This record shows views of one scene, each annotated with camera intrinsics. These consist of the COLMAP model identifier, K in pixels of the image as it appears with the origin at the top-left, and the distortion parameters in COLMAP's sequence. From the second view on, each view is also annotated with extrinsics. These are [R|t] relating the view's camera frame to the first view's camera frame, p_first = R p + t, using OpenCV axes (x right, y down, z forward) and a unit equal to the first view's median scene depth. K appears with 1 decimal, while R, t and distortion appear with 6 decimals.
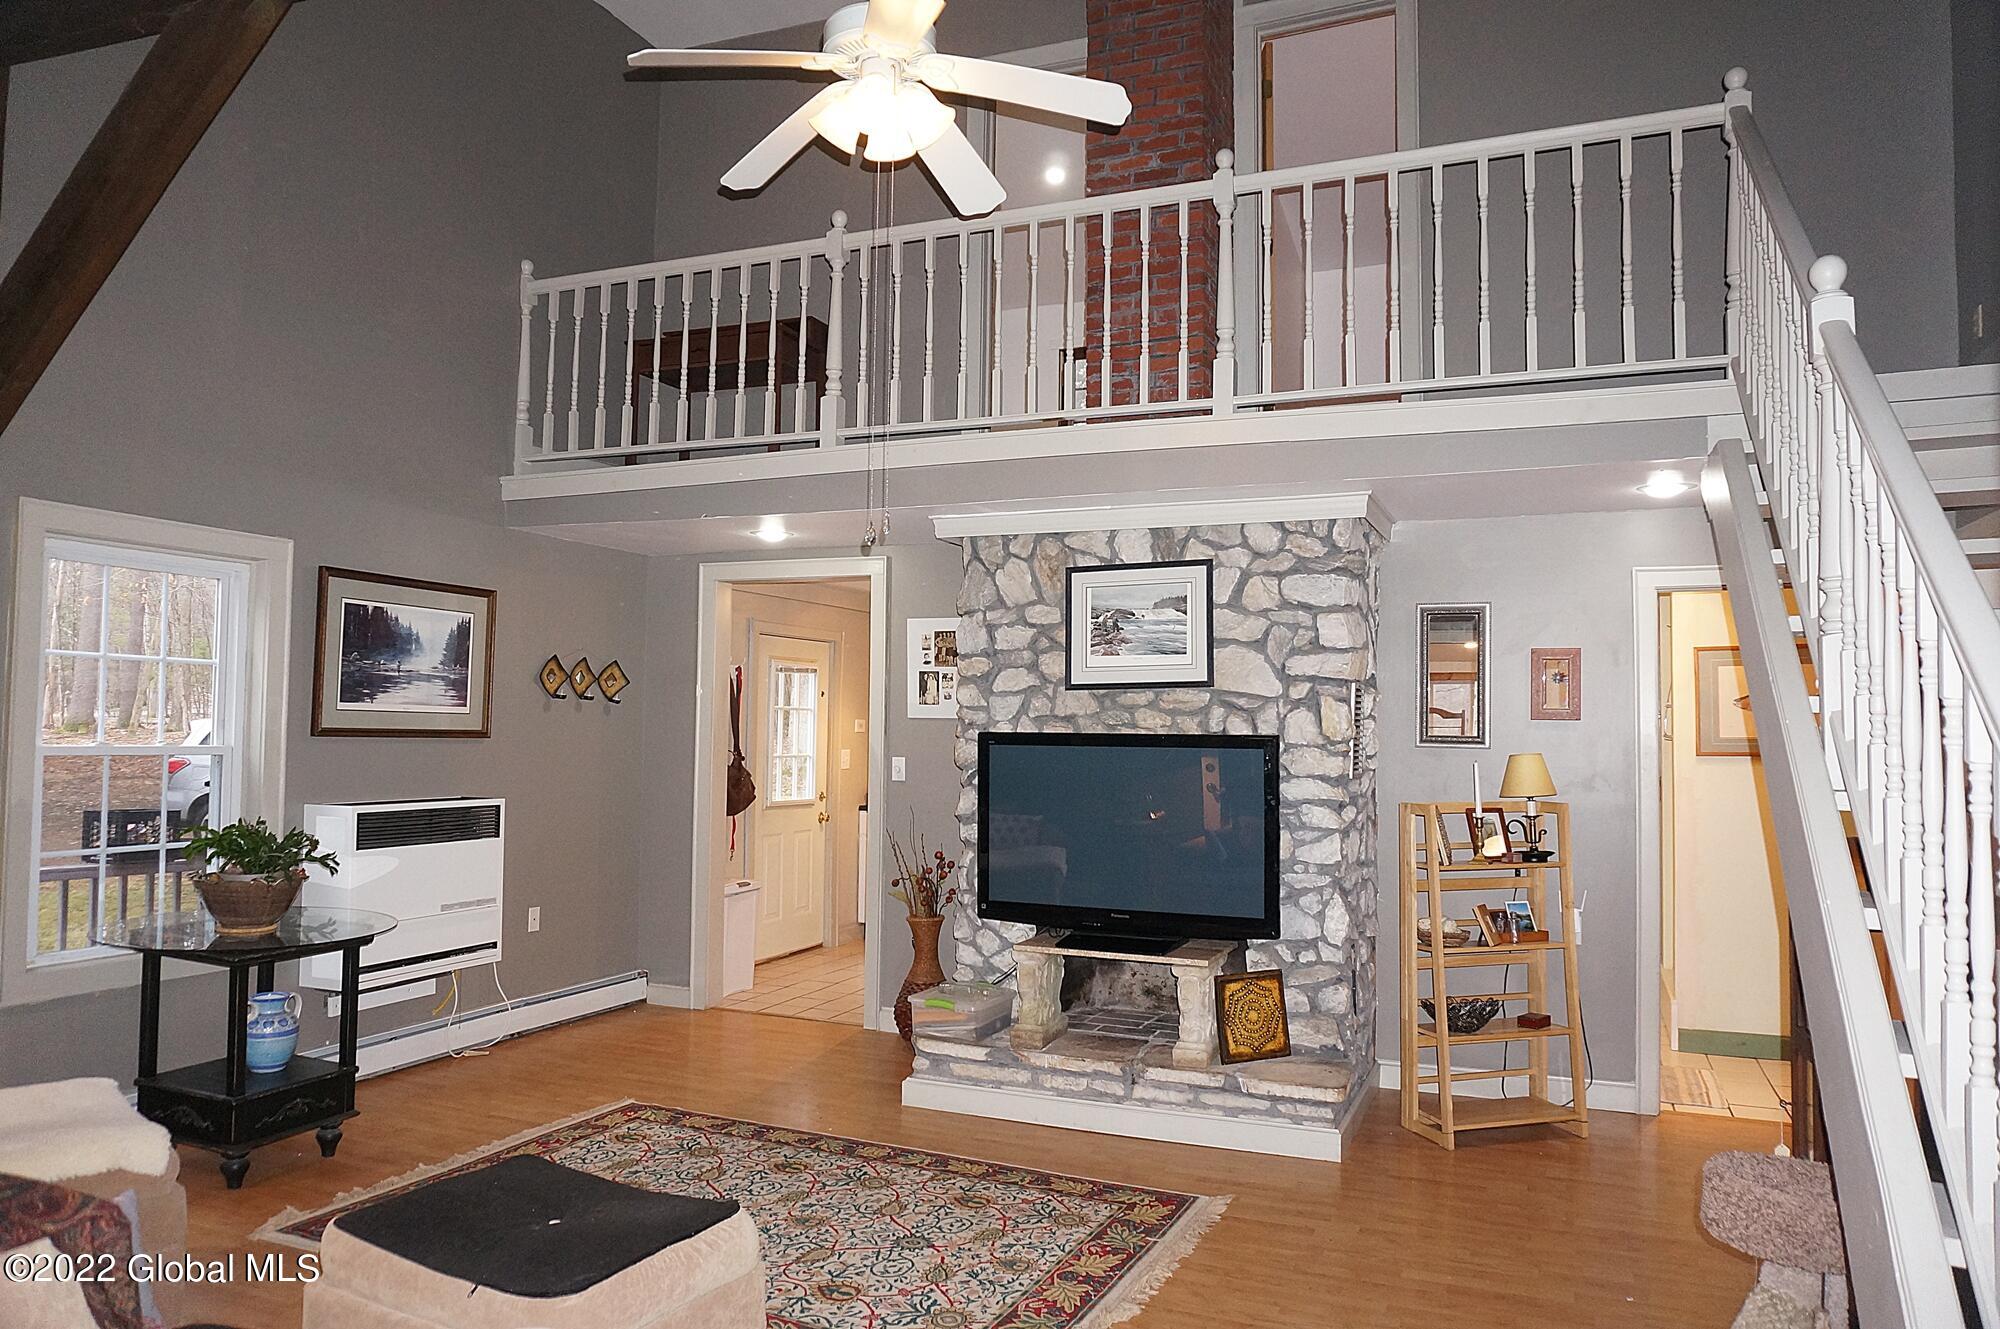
lens RADIAL K [[1320.6, 0, 993.1], [0, 1320.6, 679.9], [0, 0, 1]] dist [-0.061389, 0.038417]
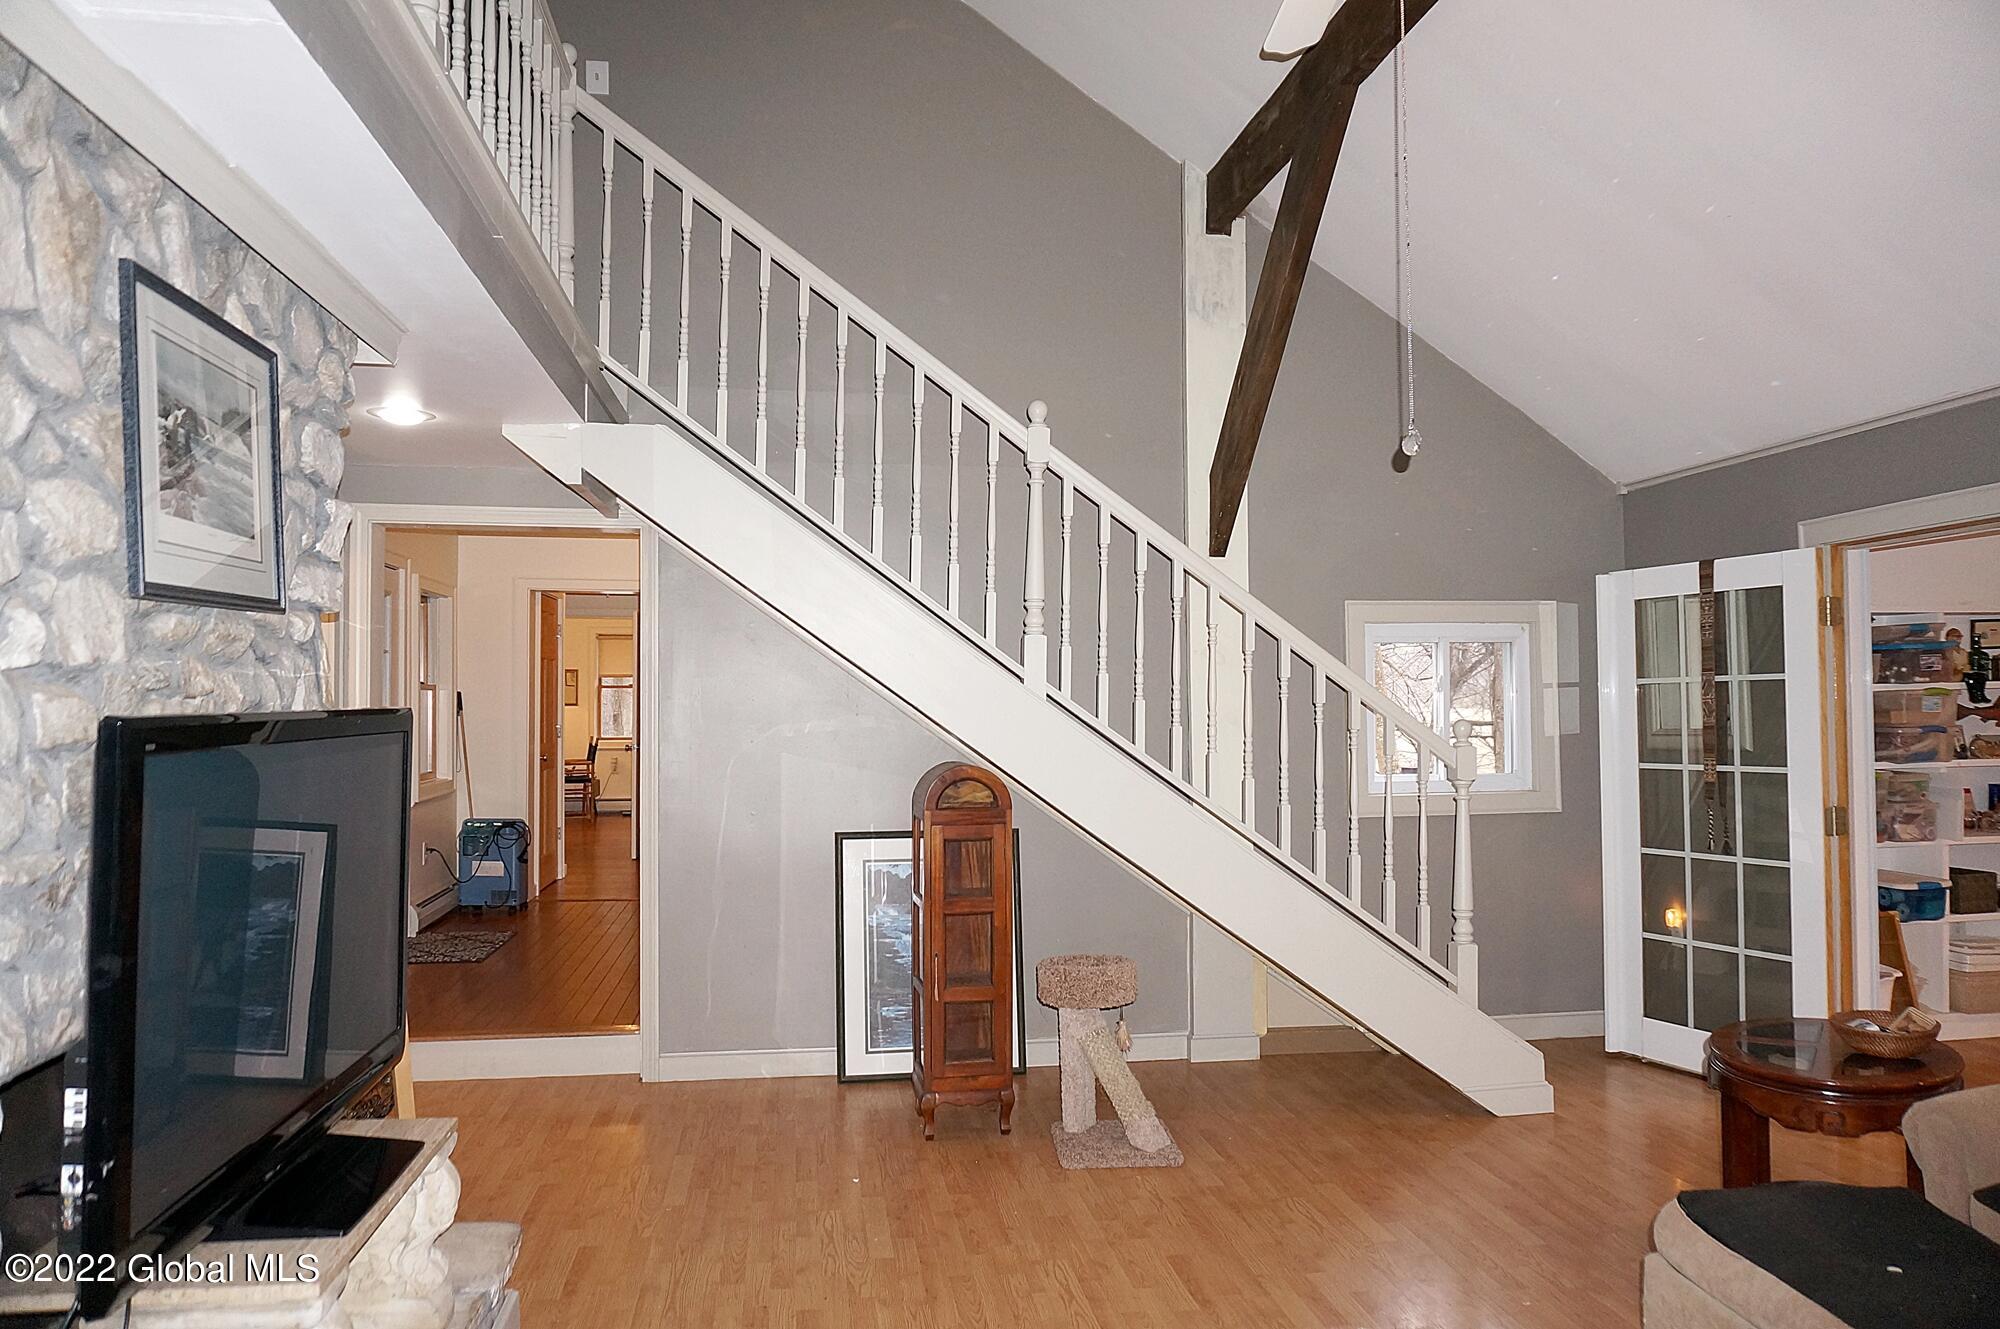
lens RADIAL K [[1320.6, 0, 993.1], [0, 1320.6, 679.9], [0, 0, 1]] dist [-0.061389, 0.038417]
pose [[-0.521590, 0.004834, 0.853183, -0.544078], [-0.026266, 0.999419, -0.021720, 0.045364], [-0.852792, -0.033739, -0.521160, 1.417488]]
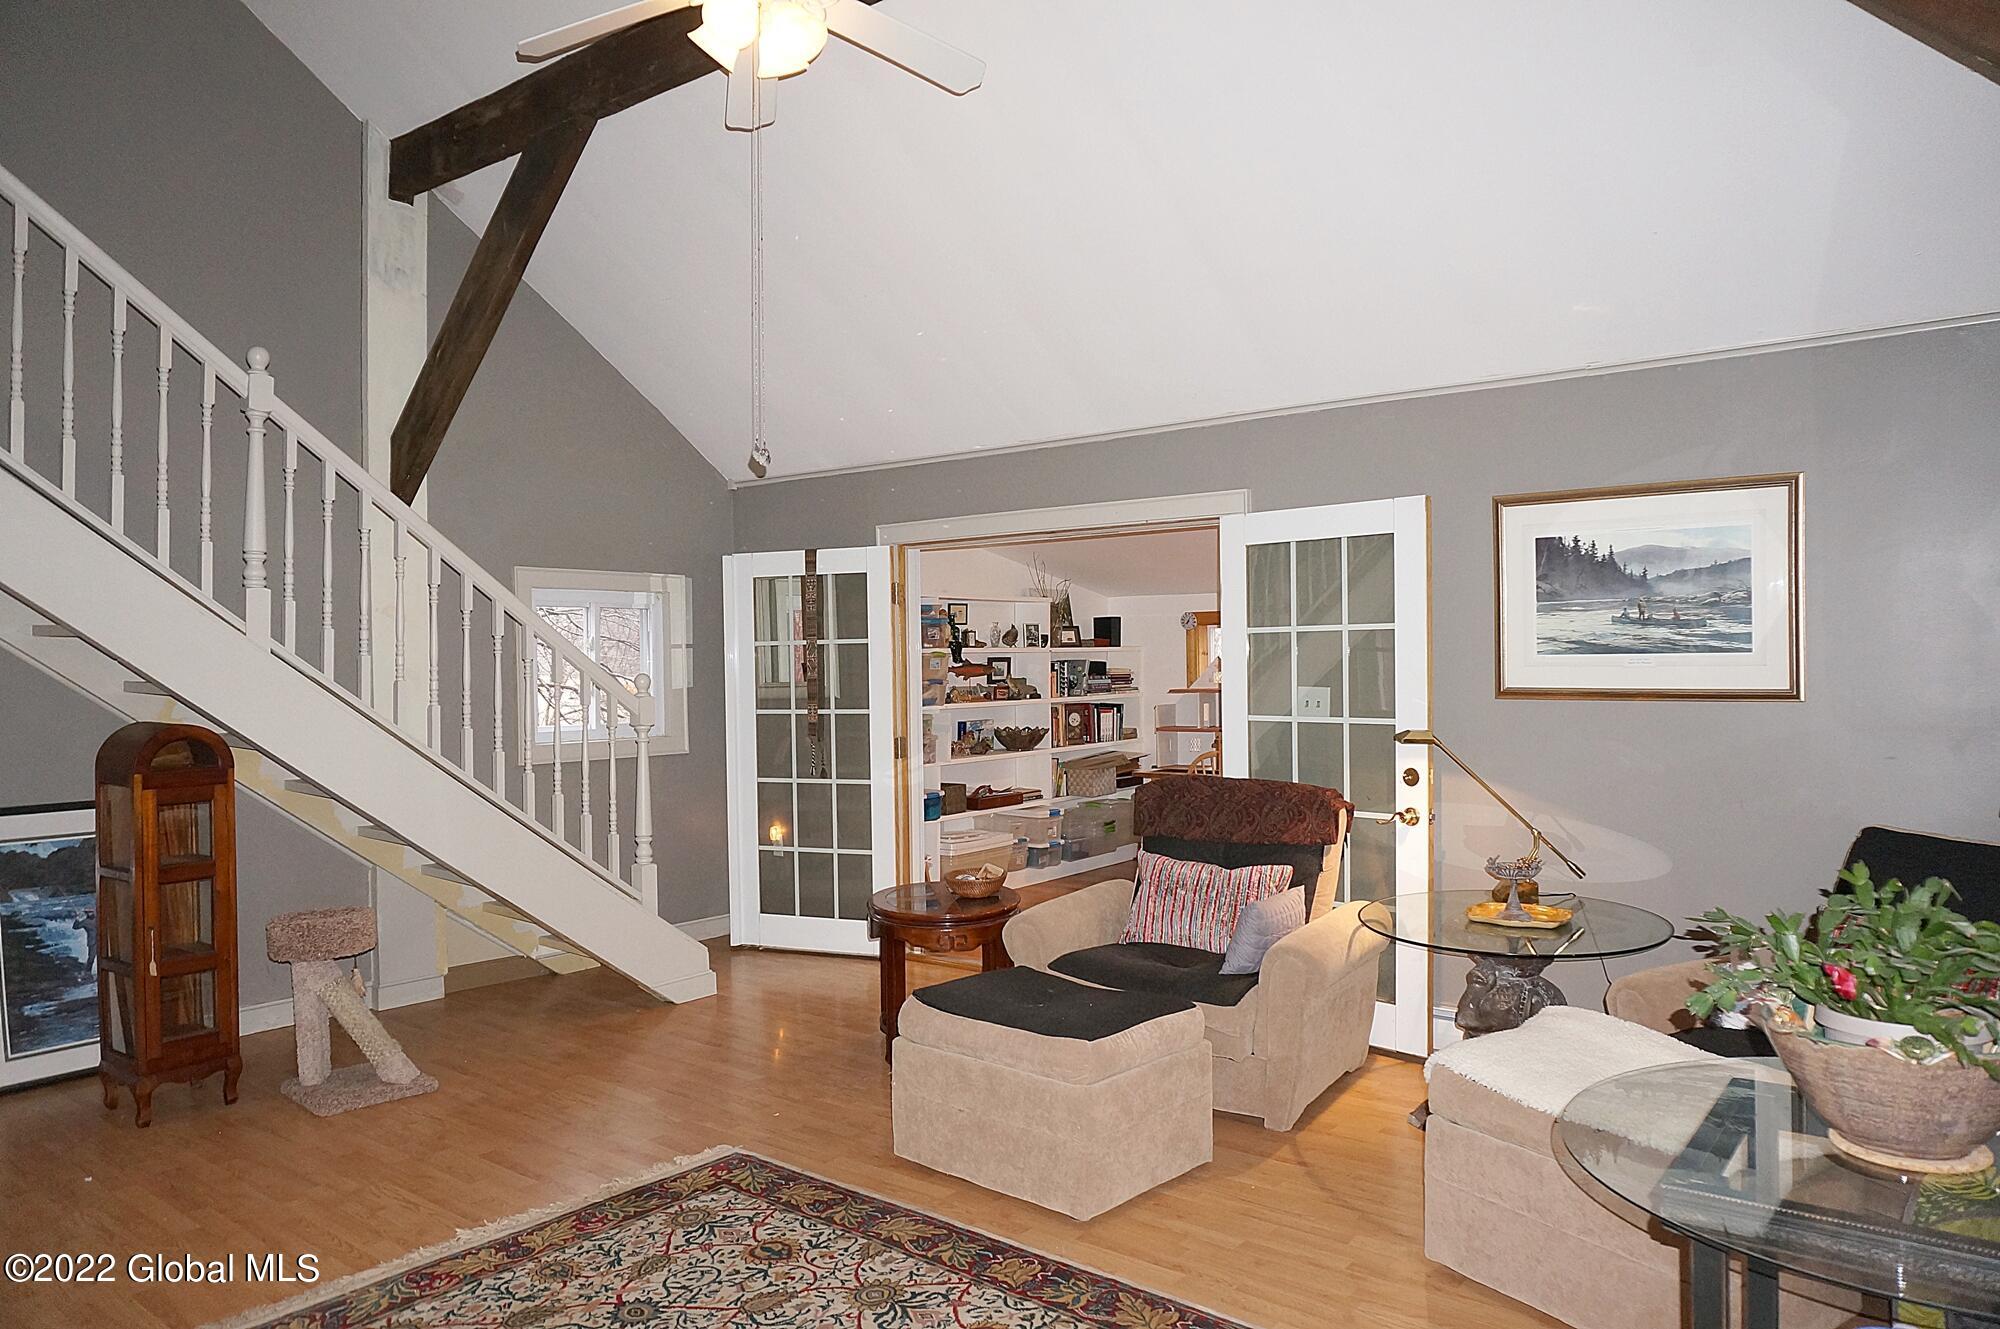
lens RADIAL K [[1320.6, 0, 993.1], [0, 1320.6, 679.9], [0, 0, 1]] dist [-0.061389, 0.038417]
pose [[-0.966349, -0.011353, 0.256983, -0.465038], [-0.014989, 0.999813, -0.012197, 0.063235], [-0.256797, -0.015639, -0.966339, 1.715611]]
